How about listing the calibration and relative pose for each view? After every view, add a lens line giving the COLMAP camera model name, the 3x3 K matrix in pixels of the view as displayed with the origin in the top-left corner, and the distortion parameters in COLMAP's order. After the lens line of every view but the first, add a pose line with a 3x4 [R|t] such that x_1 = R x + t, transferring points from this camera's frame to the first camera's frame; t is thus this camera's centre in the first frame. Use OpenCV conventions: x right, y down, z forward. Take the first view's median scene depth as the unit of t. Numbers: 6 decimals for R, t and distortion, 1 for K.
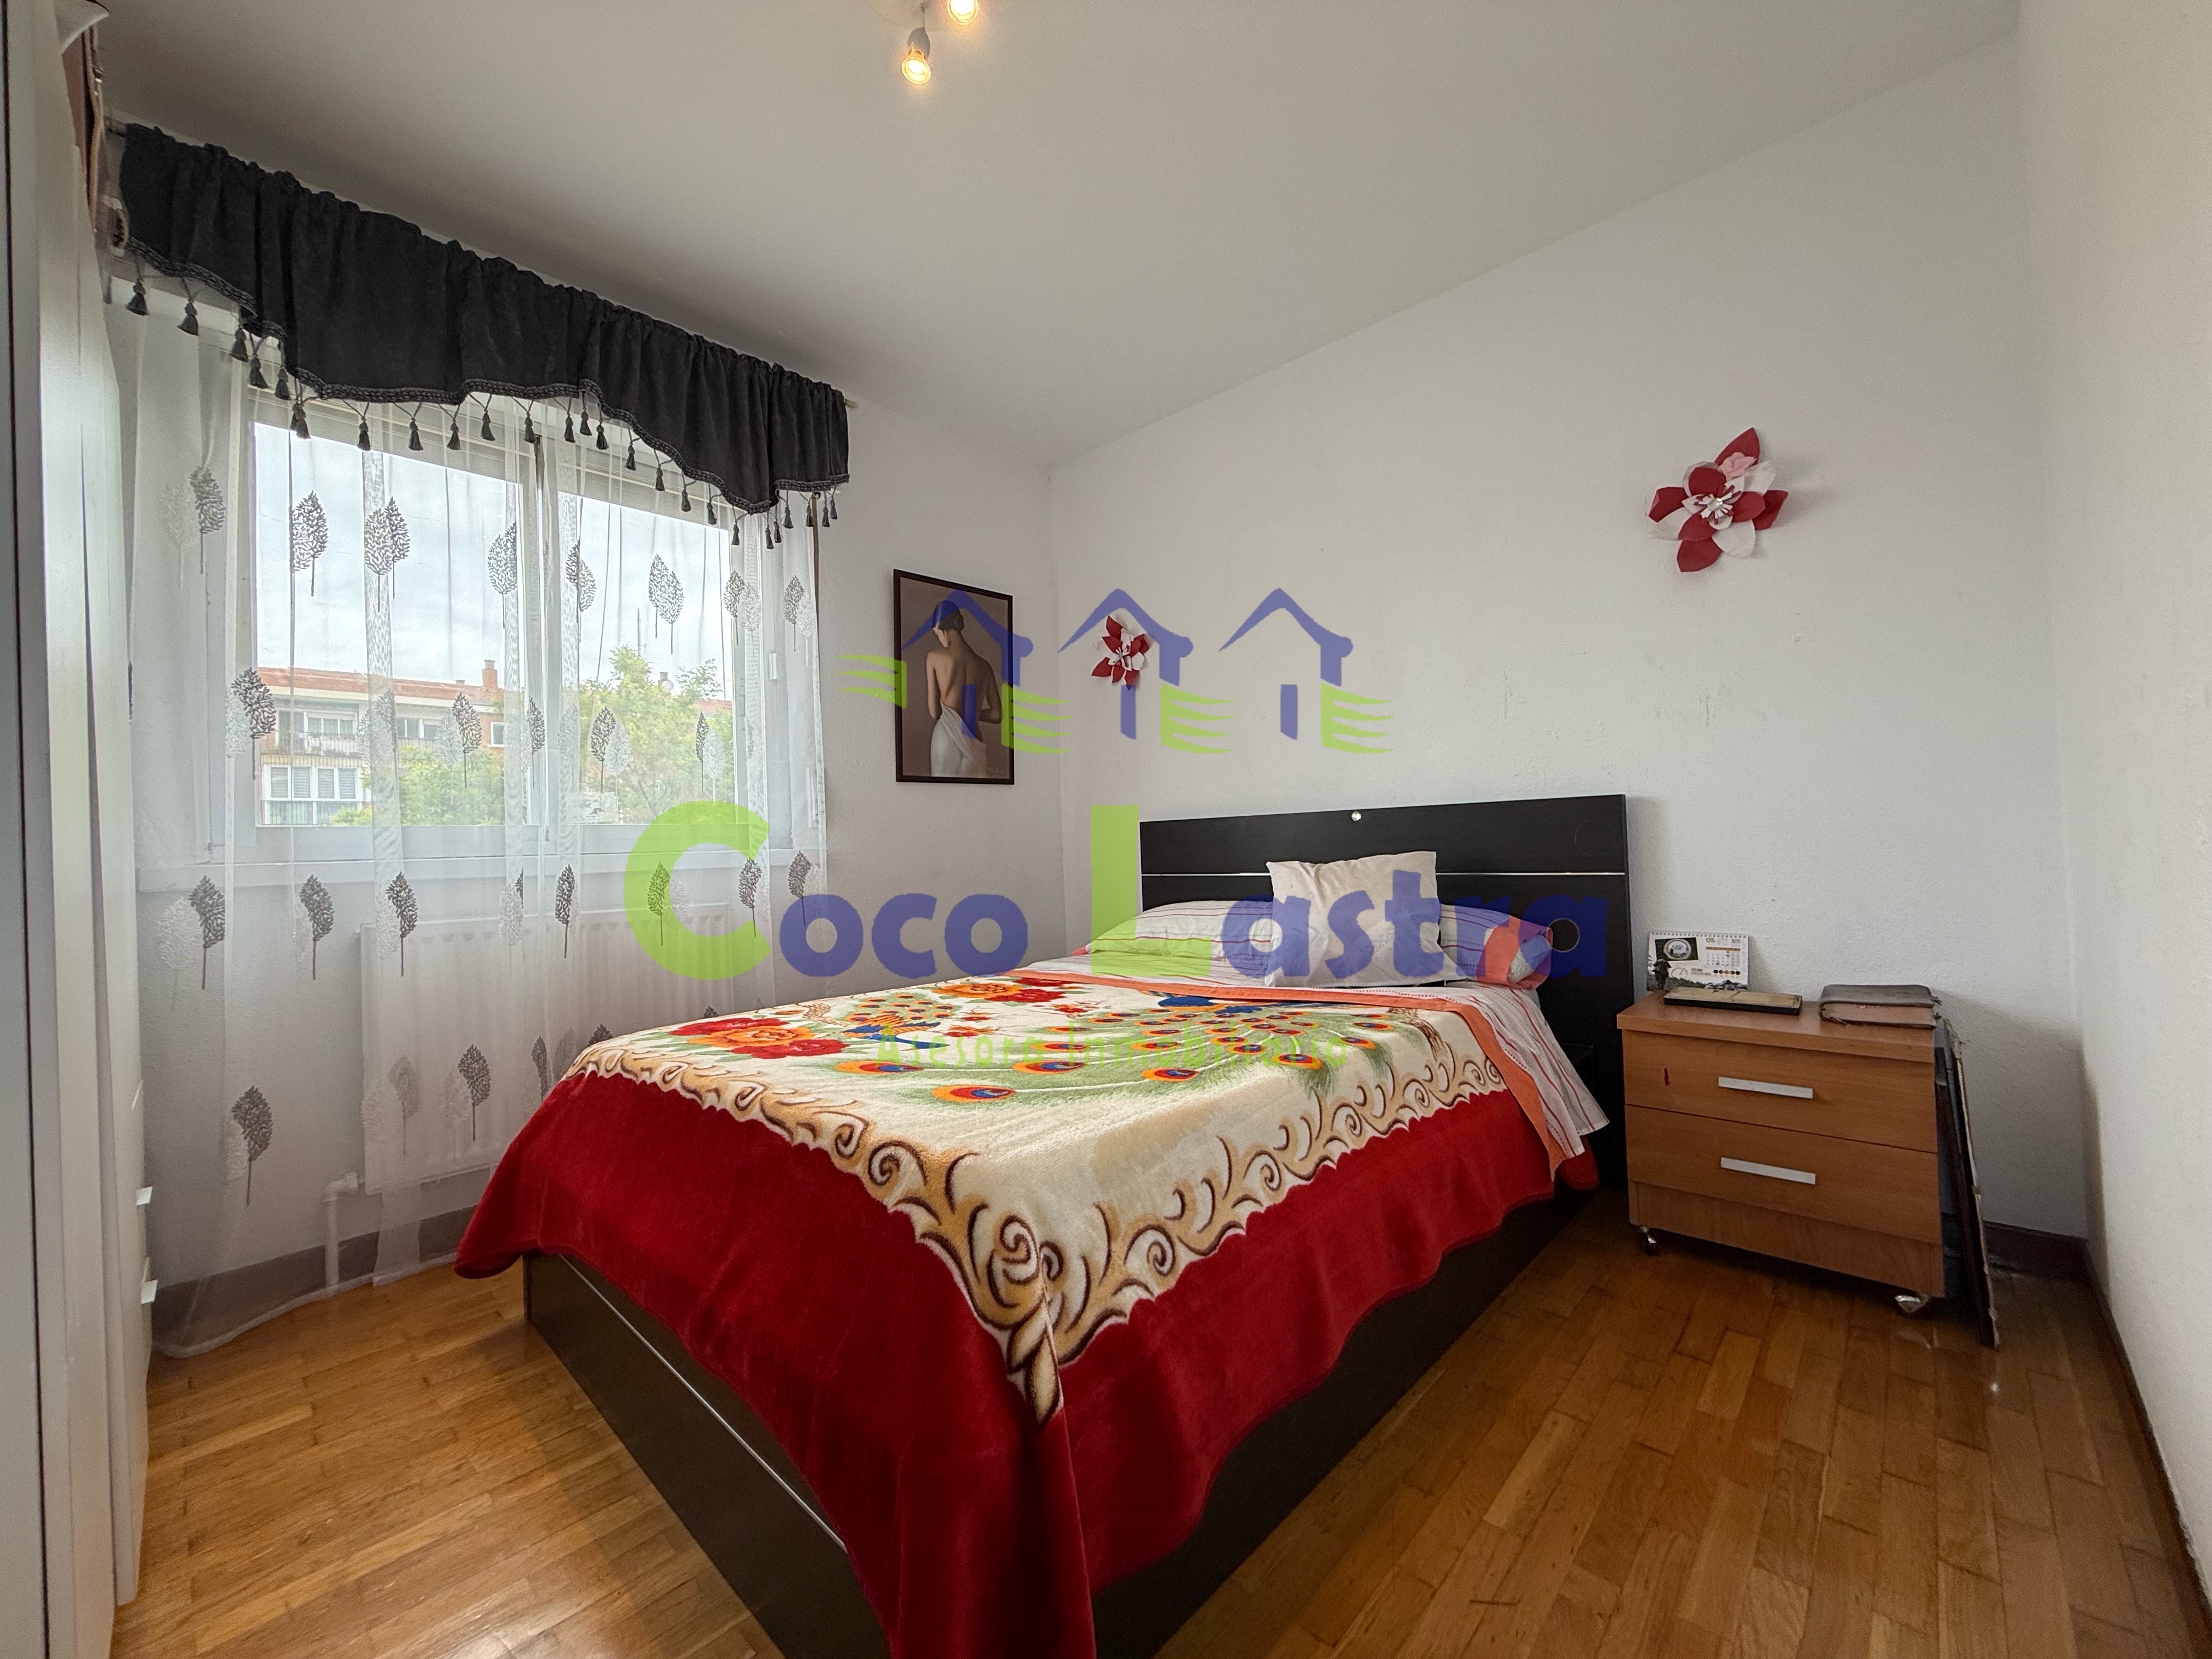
lens RADIAL K [[879.2, 0, 1094.5], [0, 879.2, 834.0], [0, 0, 1]] dist [-0.005677, -0.000006]
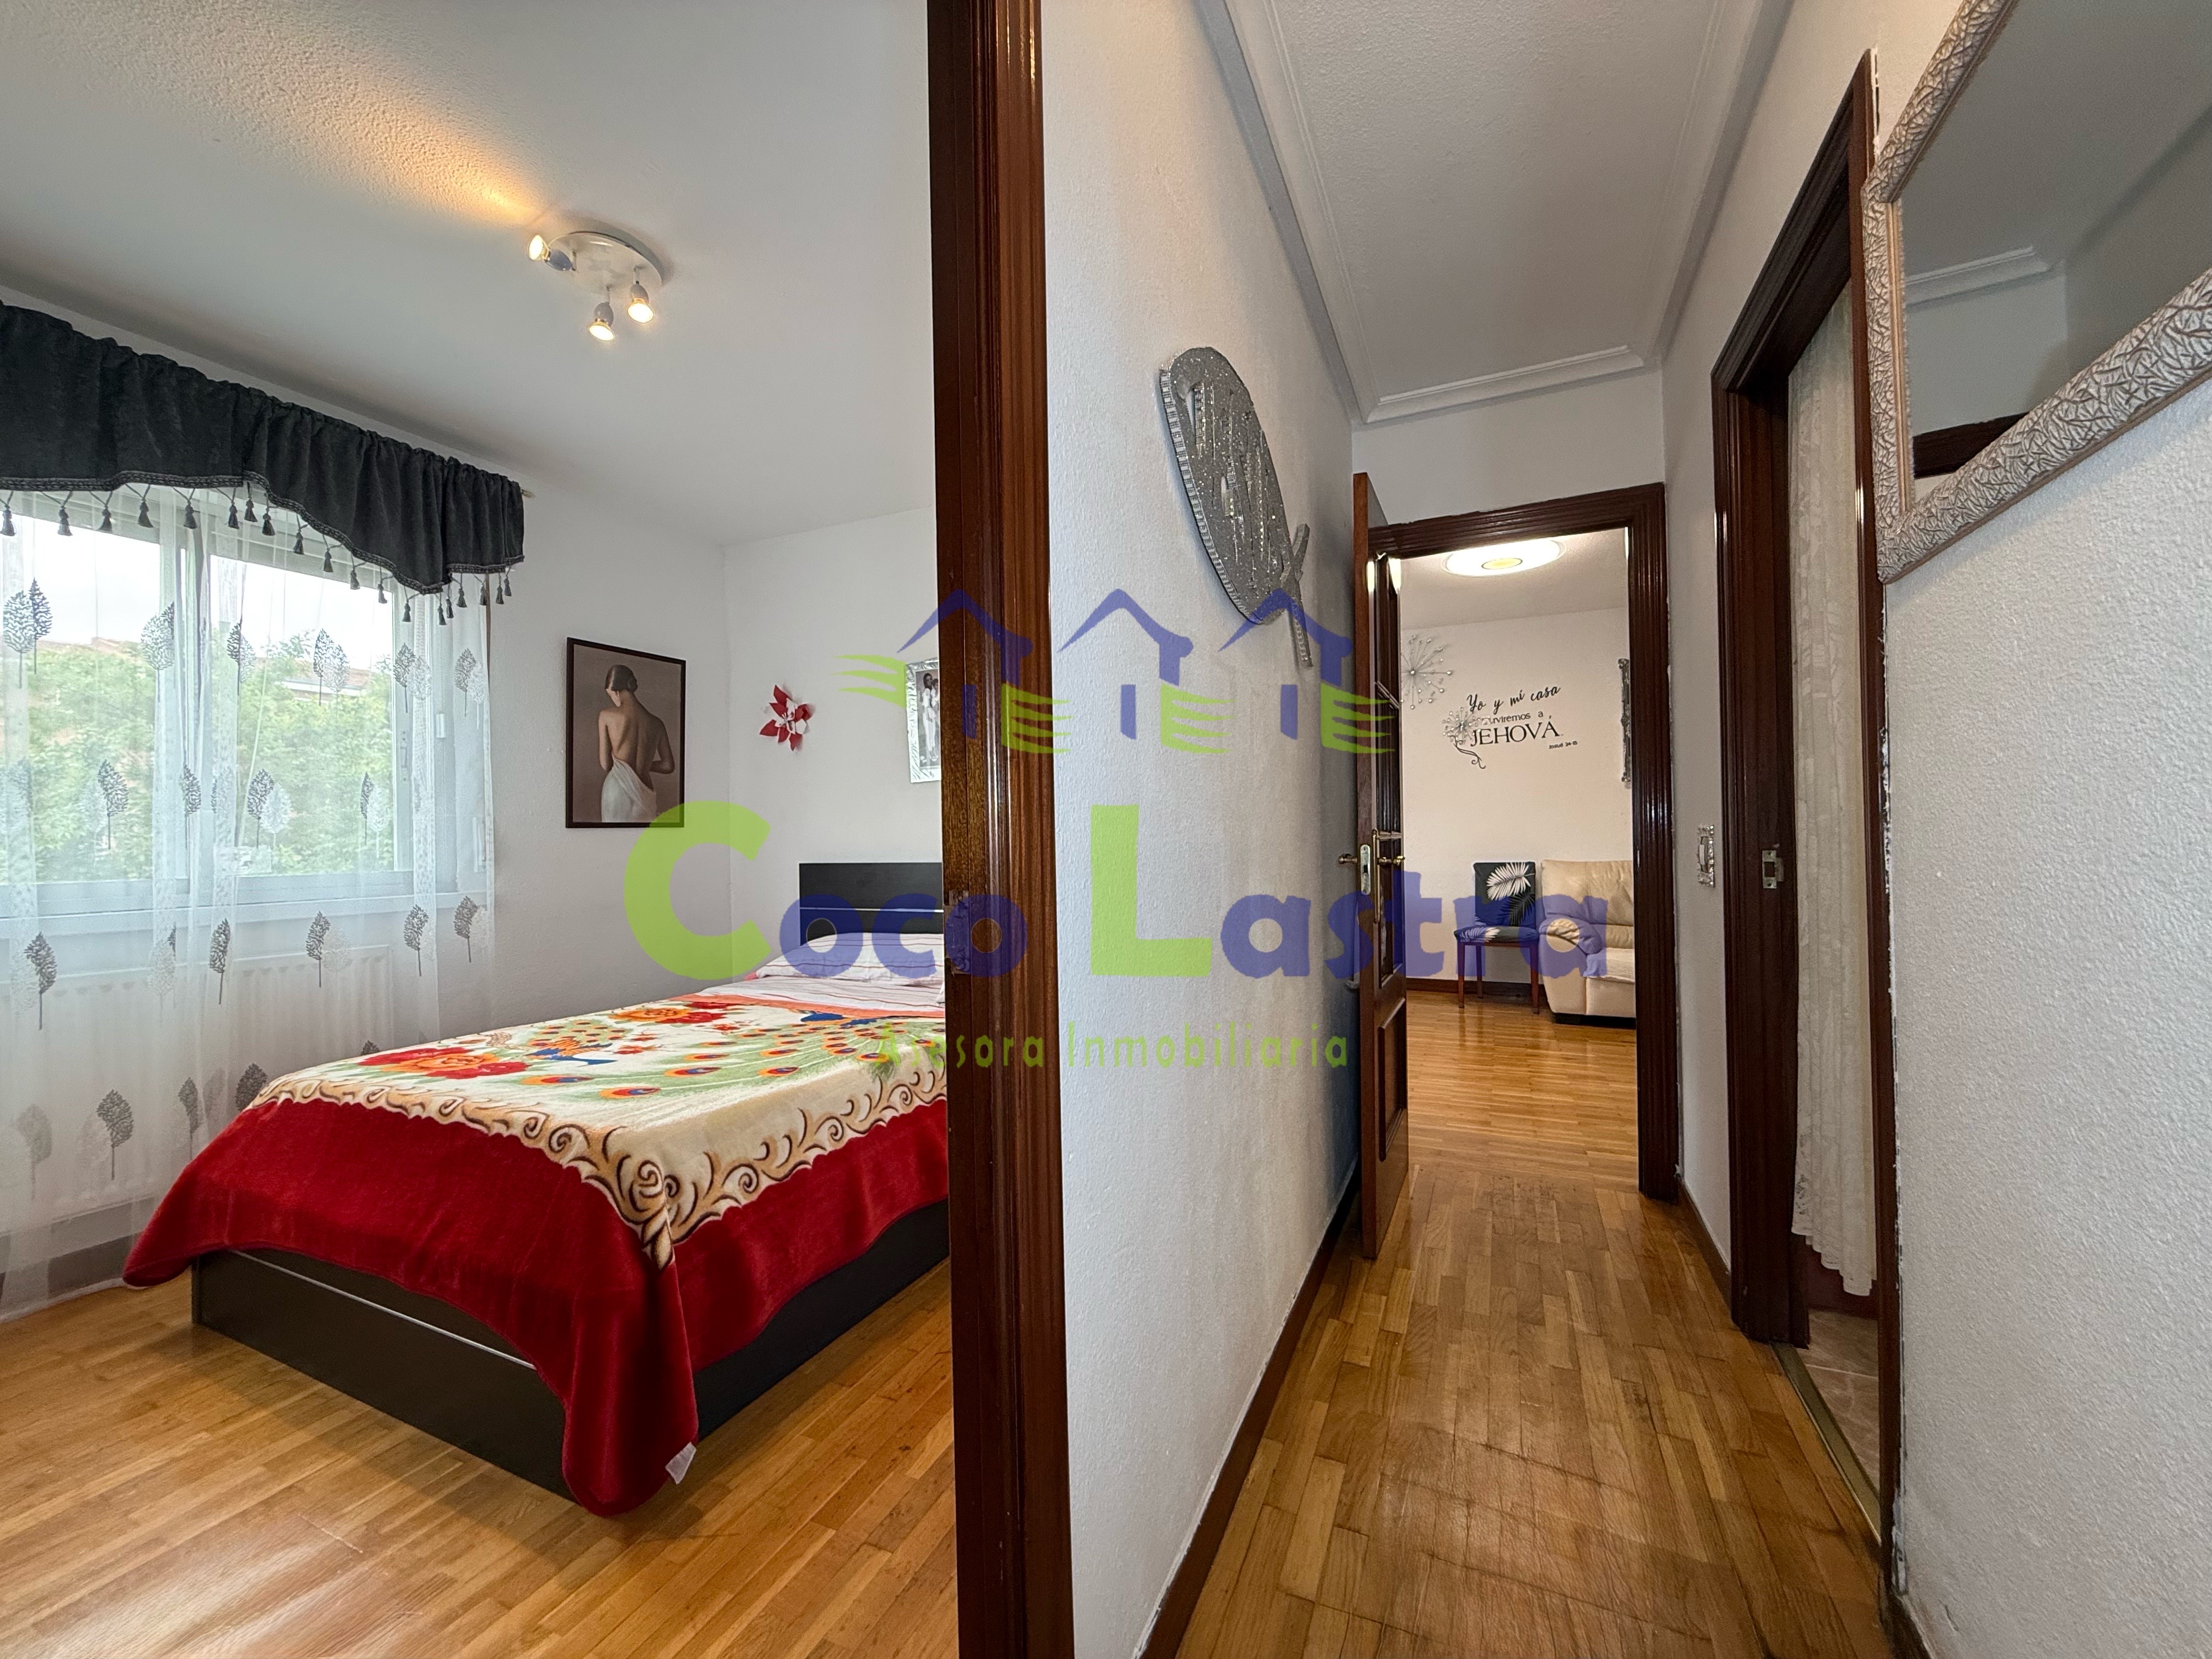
lens RADIAL K [[879.2, 0, 1094.5], [0, 879.2, 834.0], [0, 0, 1]] dist [-0.005677, -0.000006]
pose [[0.946751, 0.019669, 0.321364, 0.076221], [-0.020171, 0.999795, -0.001767, -0.095221], [-0.321333, -0.004810, 0.946954, -0.397406]]
